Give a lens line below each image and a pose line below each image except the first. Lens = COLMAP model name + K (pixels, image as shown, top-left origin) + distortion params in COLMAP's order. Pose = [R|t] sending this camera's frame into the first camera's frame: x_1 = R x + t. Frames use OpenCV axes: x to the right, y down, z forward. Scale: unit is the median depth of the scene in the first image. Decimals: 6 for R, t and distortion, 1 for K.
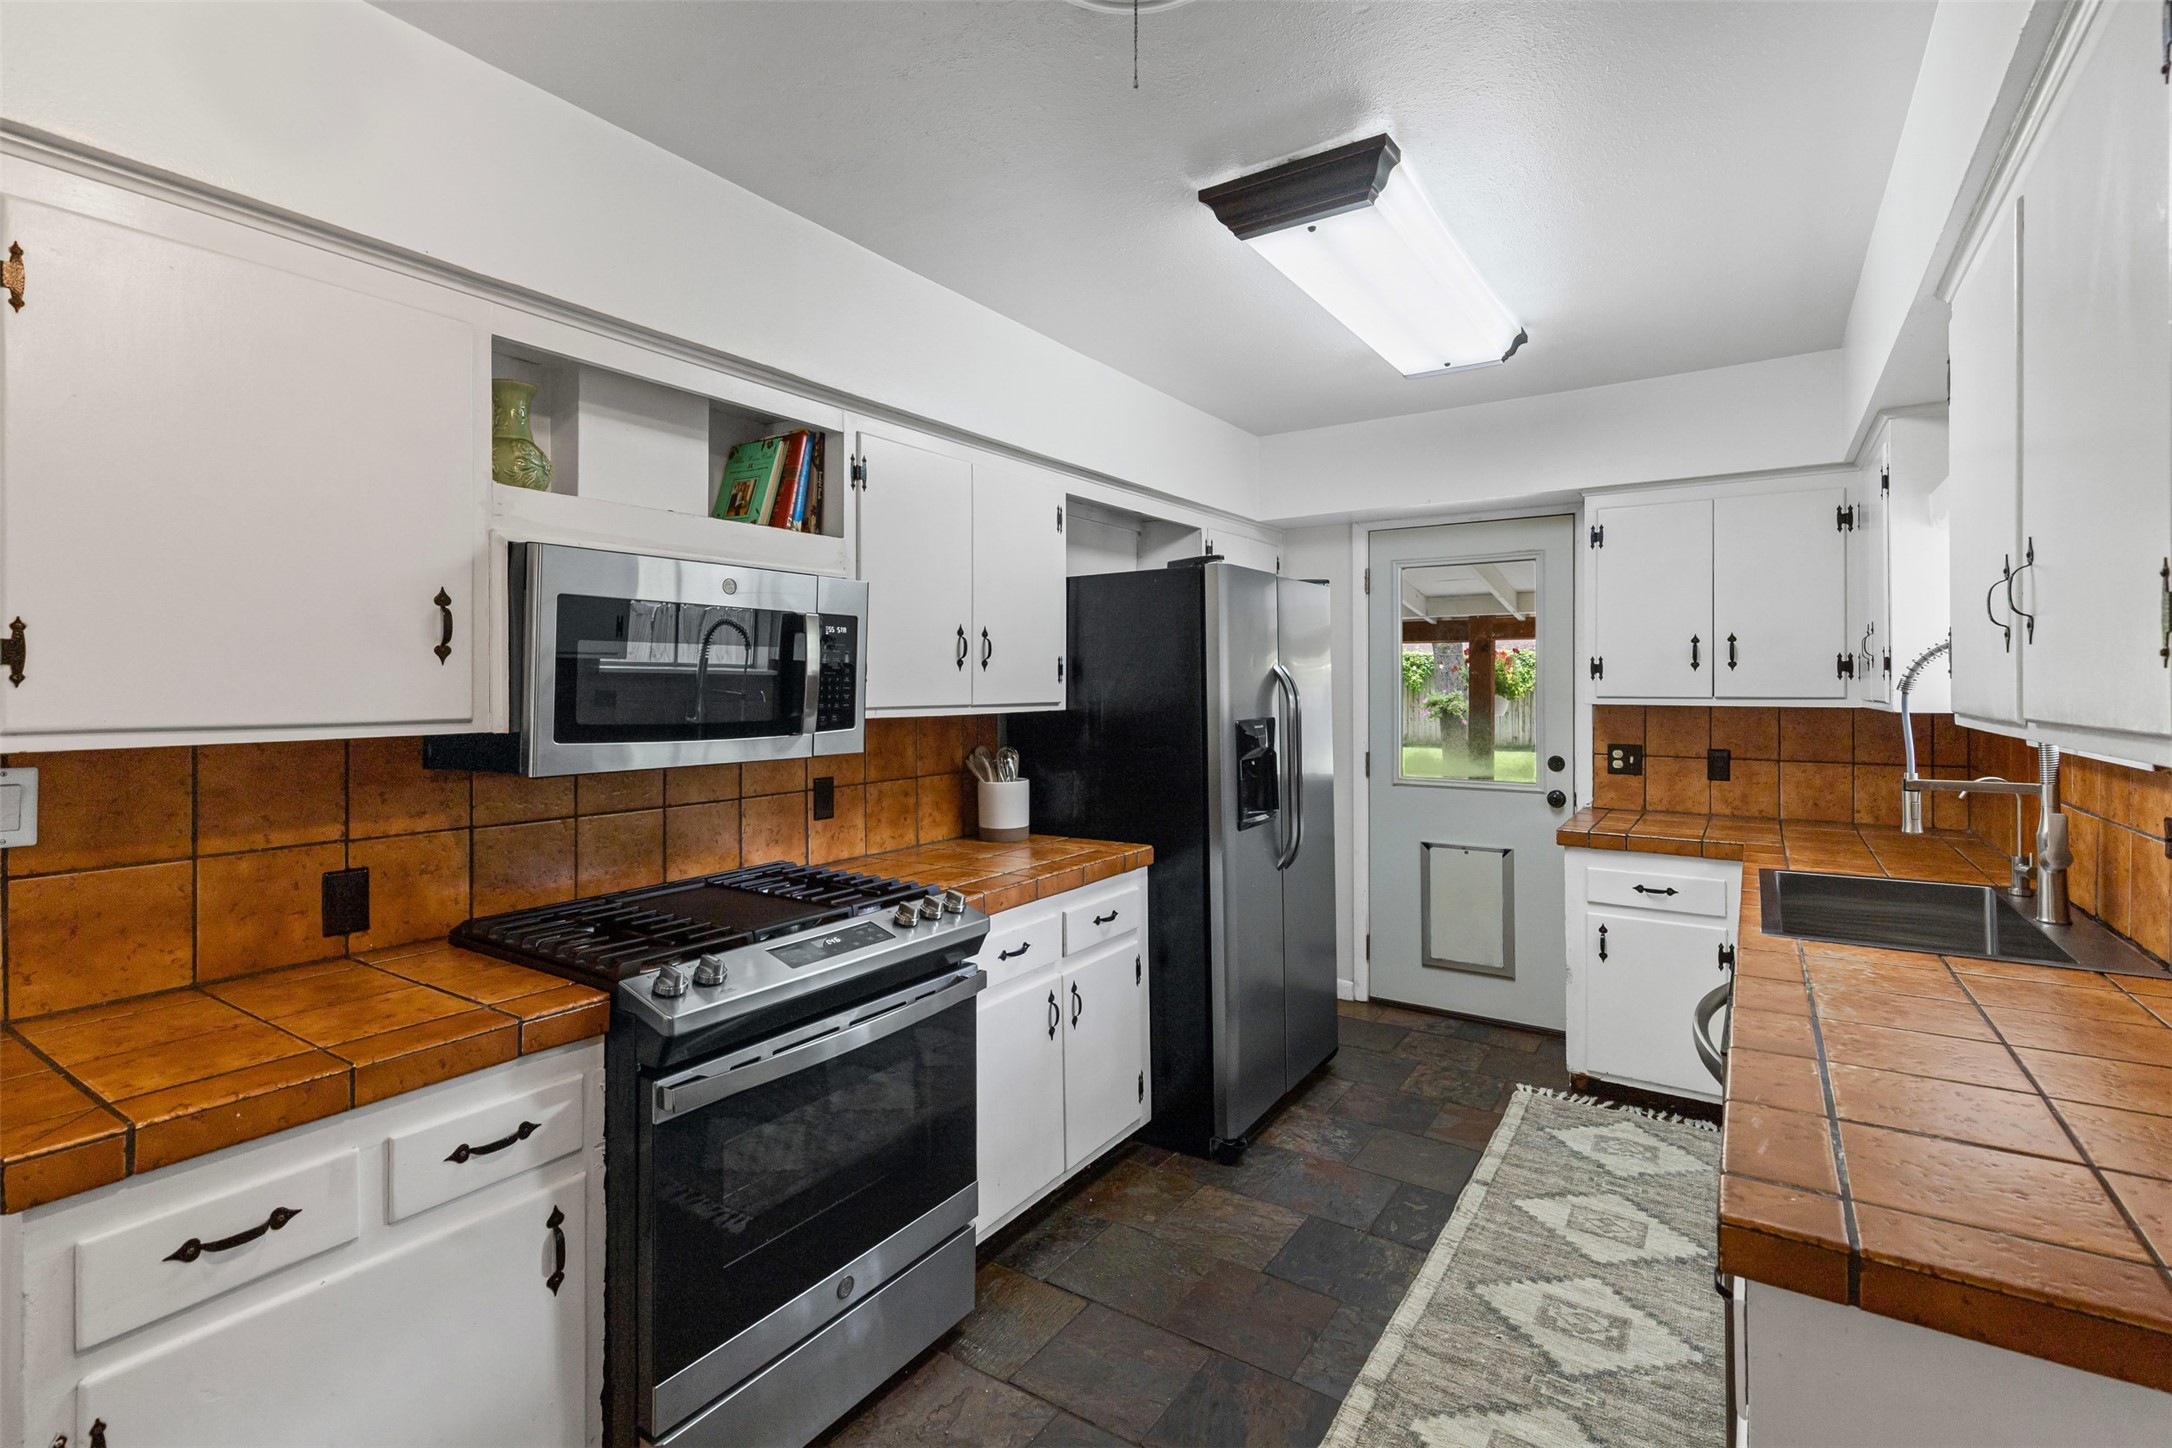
lens RADIAL K [[994.6, 0, 1090.5], [0, 994.6, 680.9], [0, 0, 1]] dist [0.000377, -0.000070]
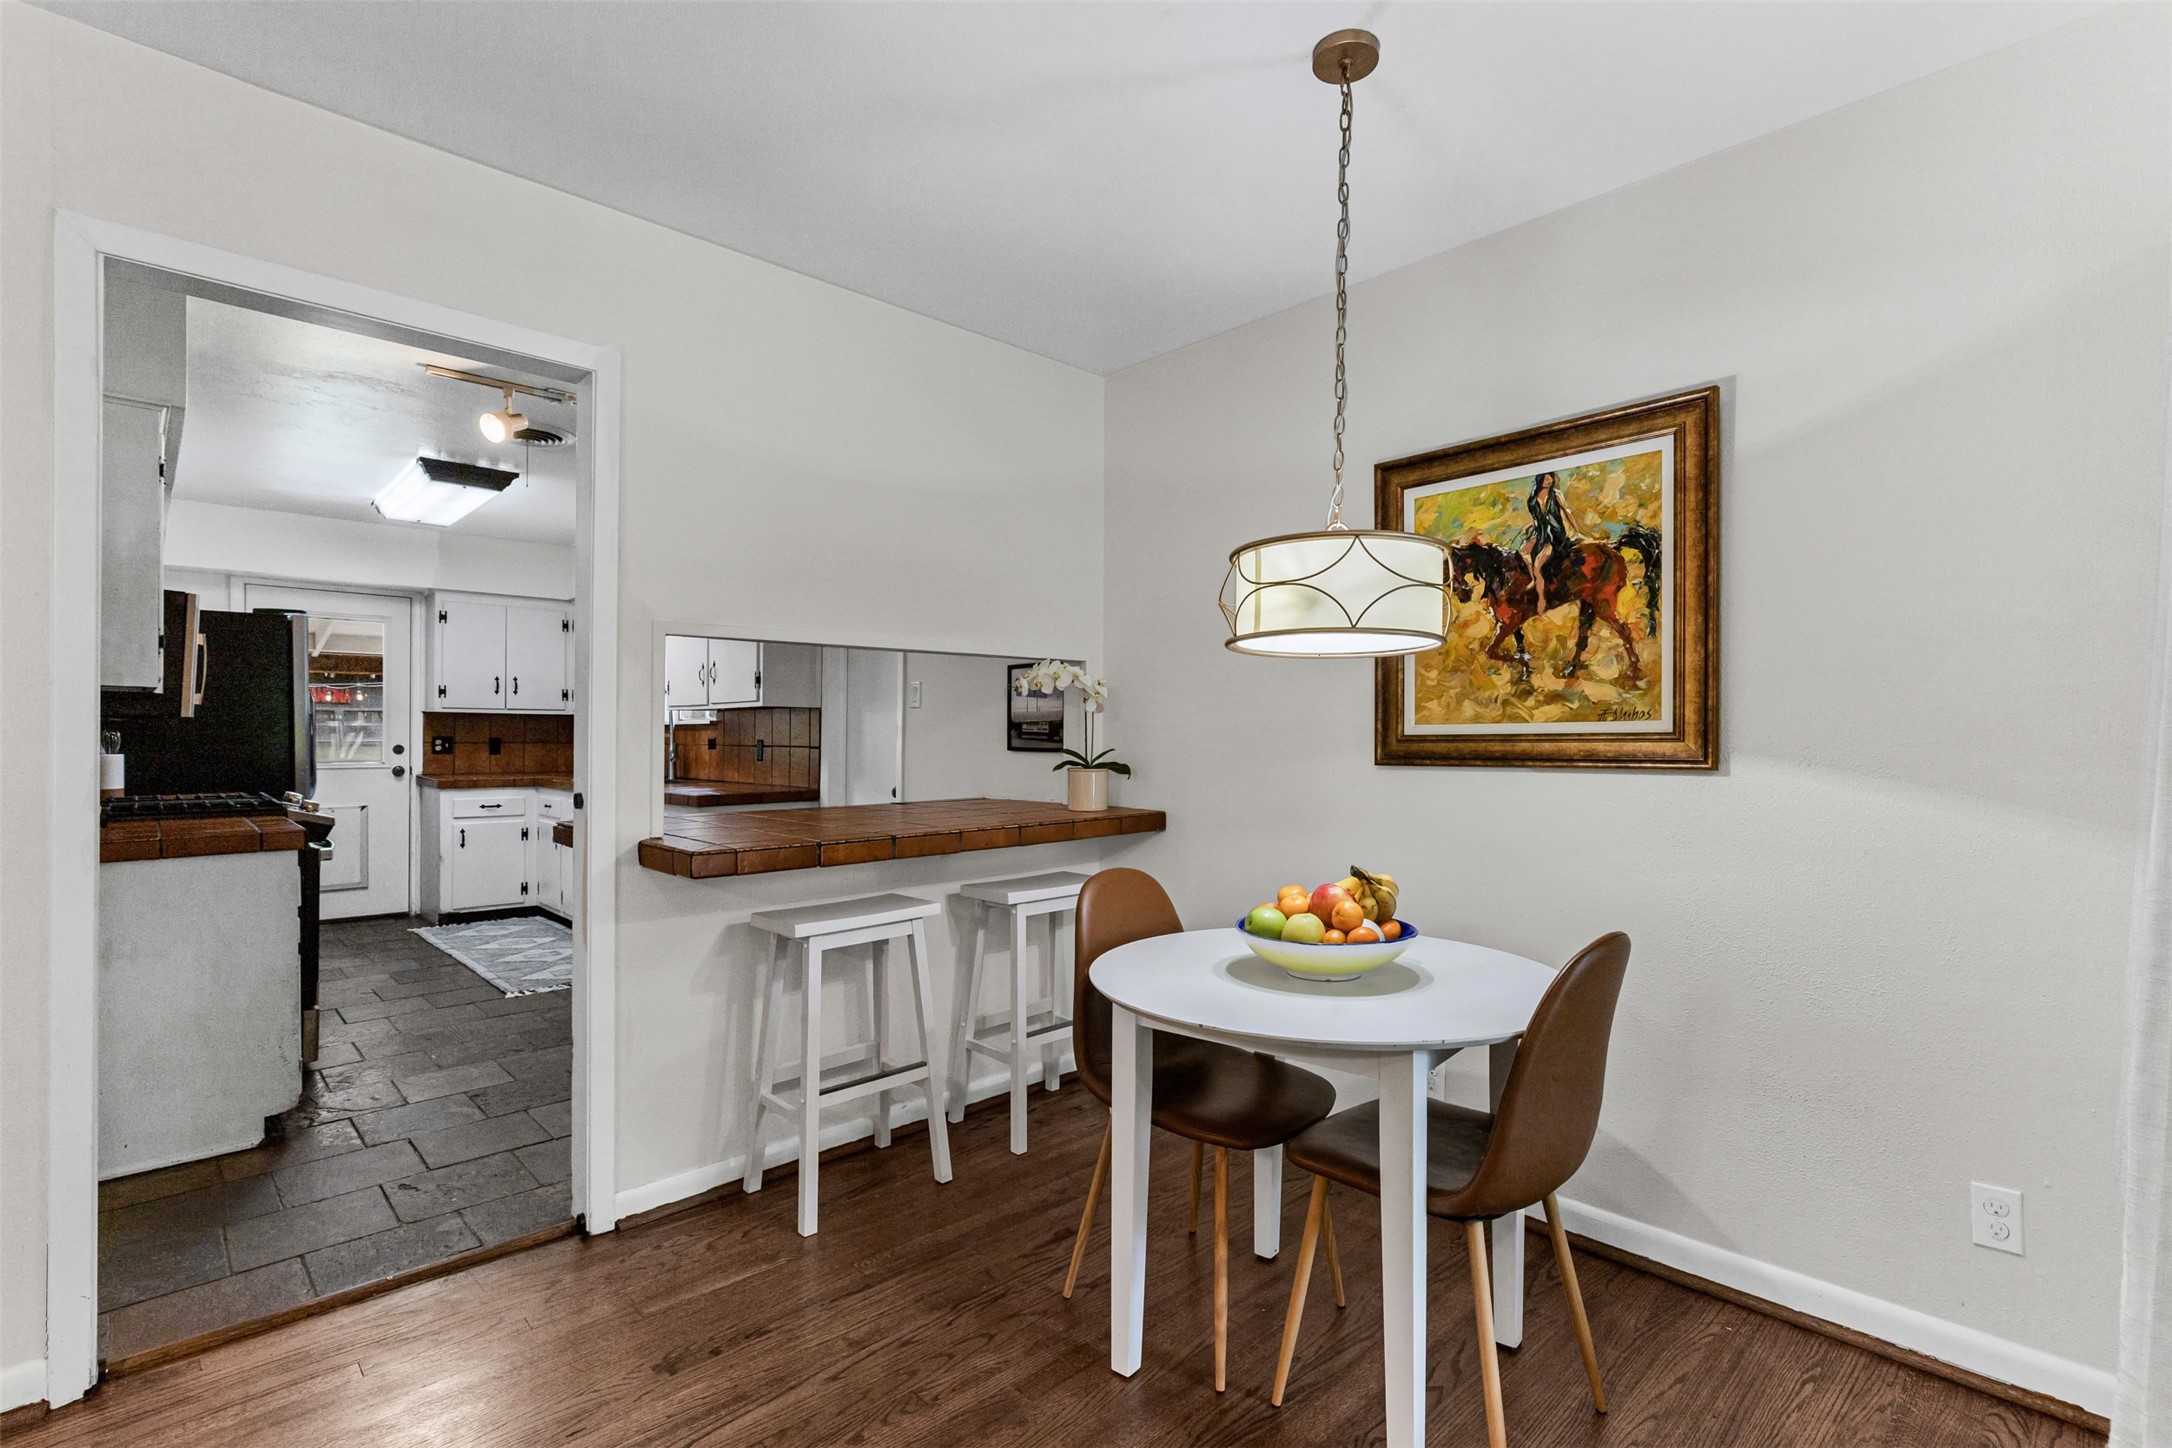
lens RADIAL K [[1002.3, 0, 1093.4], [0, 1002.3, 754.0], [0, 0, 1]] dist [-0.000580, -0.000125]
pose [[0.221682, -0.015770, 0.974992, -0.962918], [-0.012482, 0.999741, 0.019008, 0.049800], [-0.975039, -0.016384, 0.221428, -0.516883]]
